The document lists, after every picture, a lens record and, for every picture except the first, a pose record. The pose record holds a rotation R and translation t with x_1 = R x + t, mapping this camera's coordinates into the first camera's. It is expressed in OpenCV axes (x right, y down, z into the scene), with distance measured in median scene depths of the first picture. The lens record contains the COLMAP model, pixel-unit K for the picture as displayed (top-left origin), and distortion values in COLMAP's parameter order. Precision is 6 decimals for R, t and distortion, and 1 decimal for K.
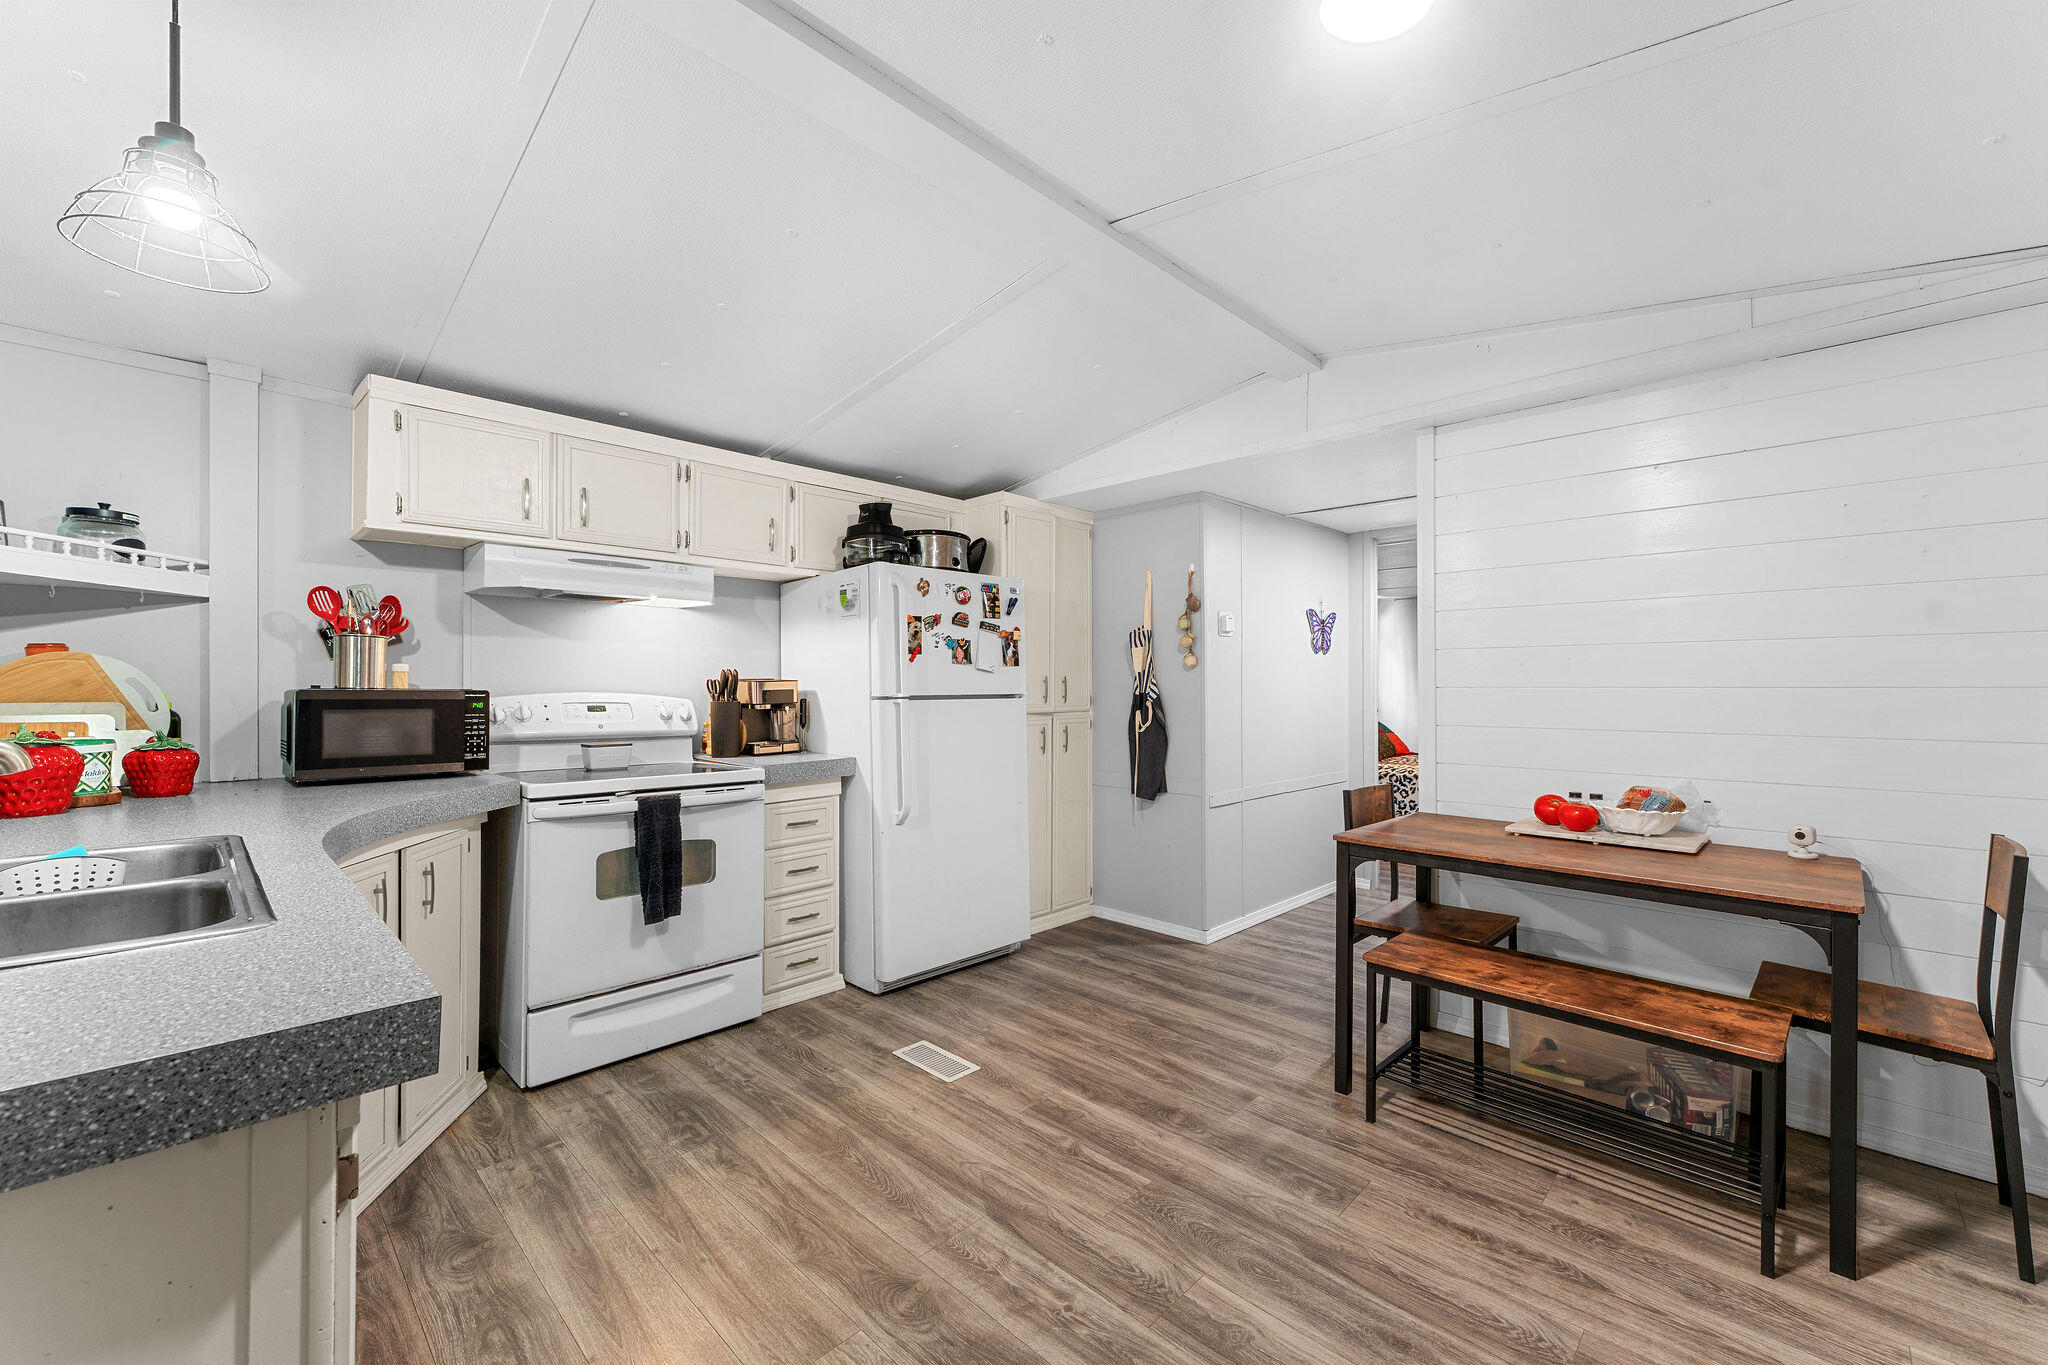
lens RADIAL K [[814.9, 0, 1015.2], [0, 814.9, 688.8], [0, 0, 1]] dist [-0.000556, -0.000246]
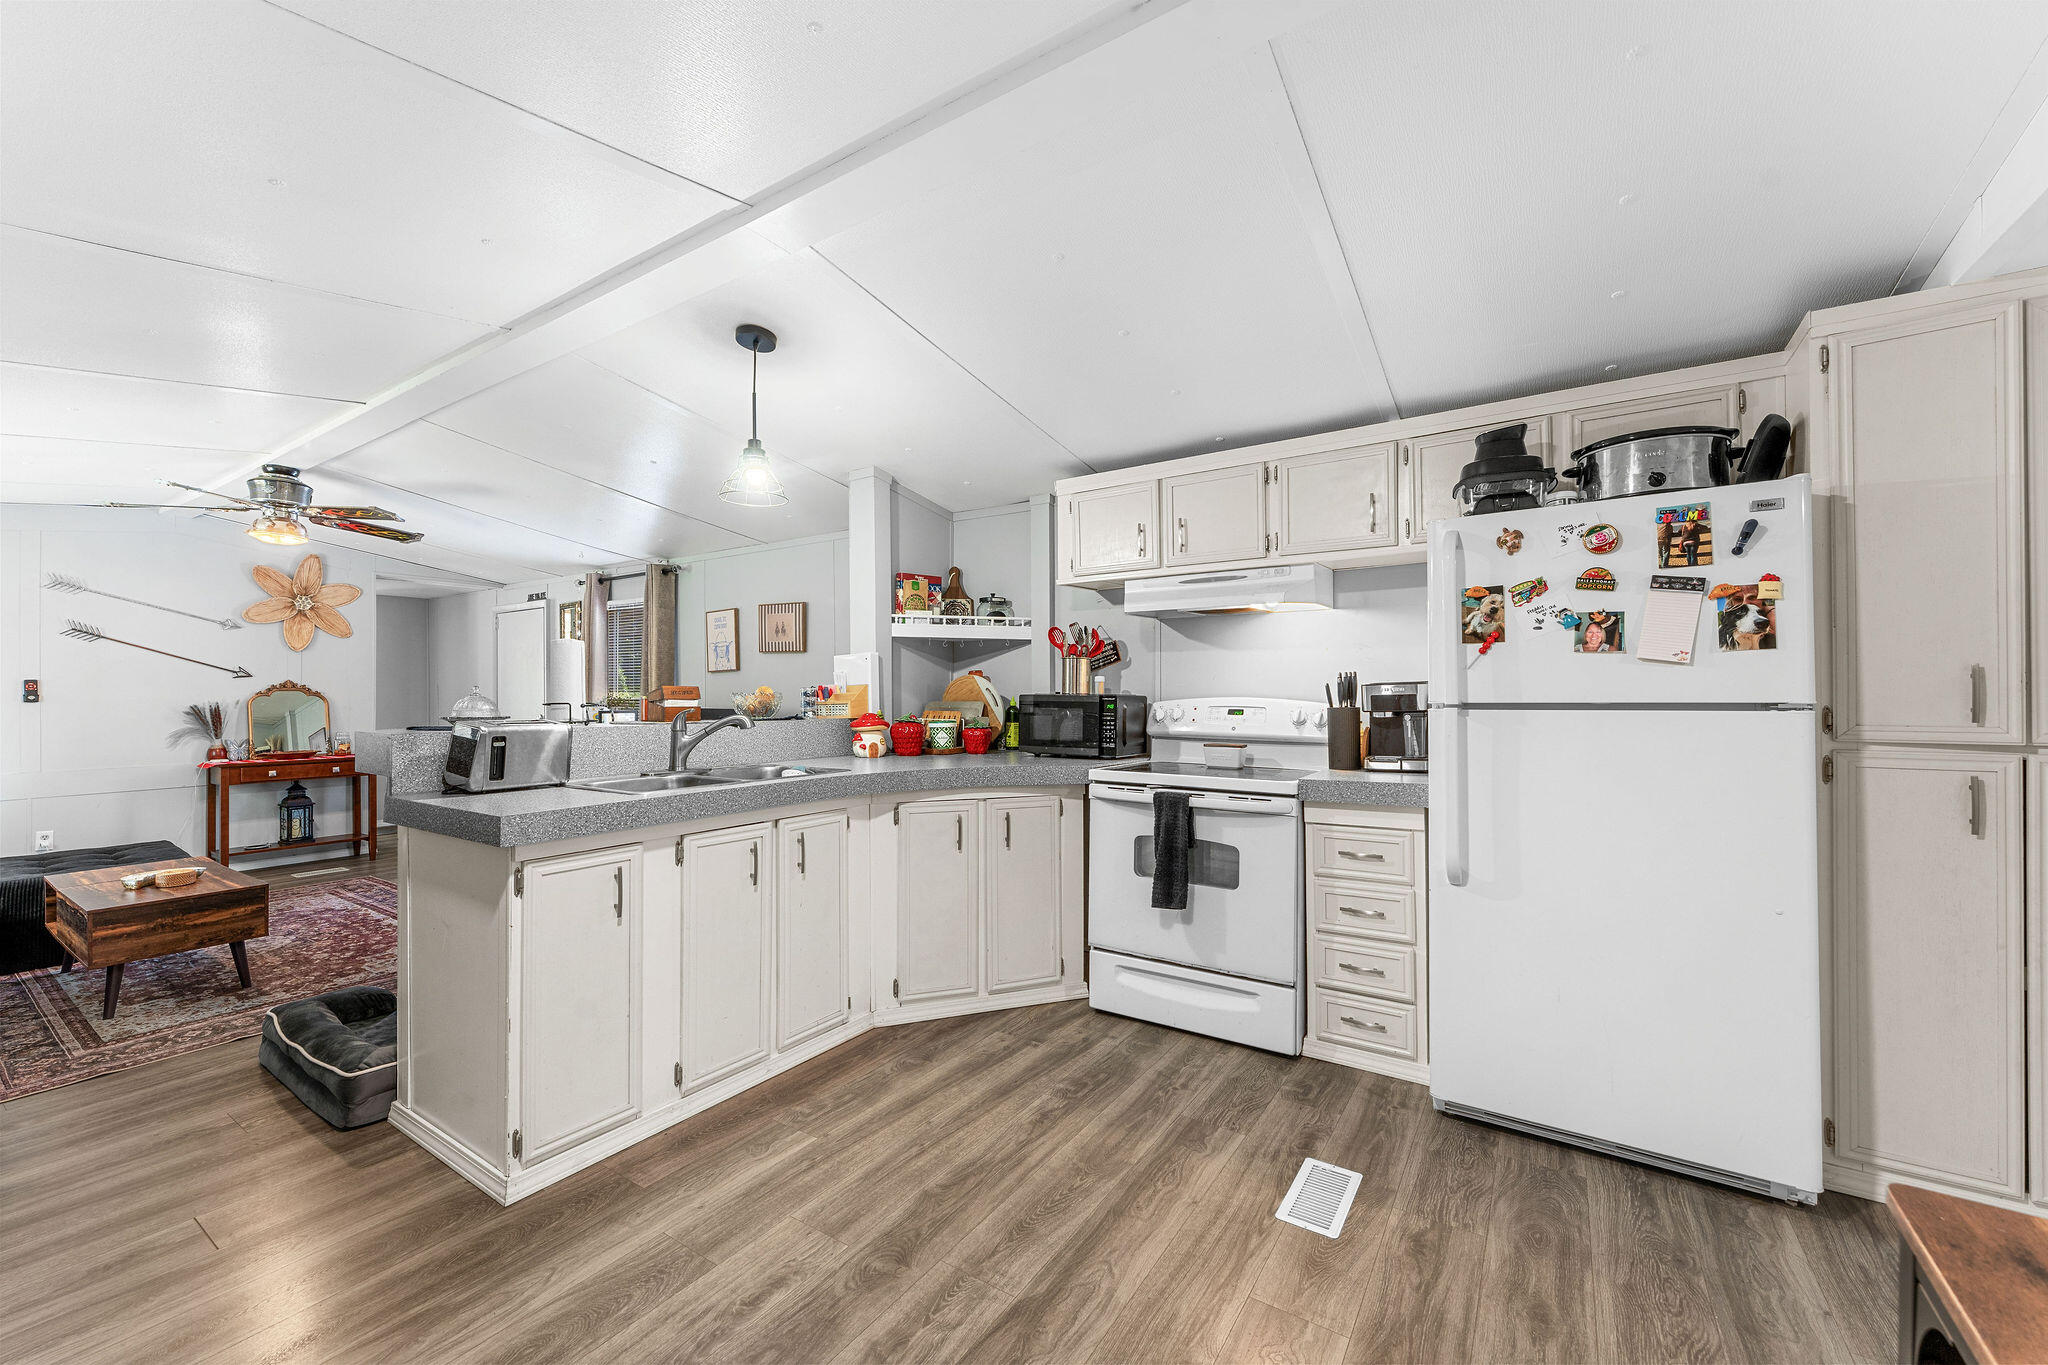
lens RADIAL K [[814.9, 0, 1015.2], [0, 814.9, 688.8], [0, 0, 1]] dist [-0.000556, -0.000246]
pose [[0.184710, -0.007054, -0.982768, 0.519684], [0.001809, 0.999975, -0.006837, 0.000390], [0.982791, -0.000515, 0.184718, 0.527968]]
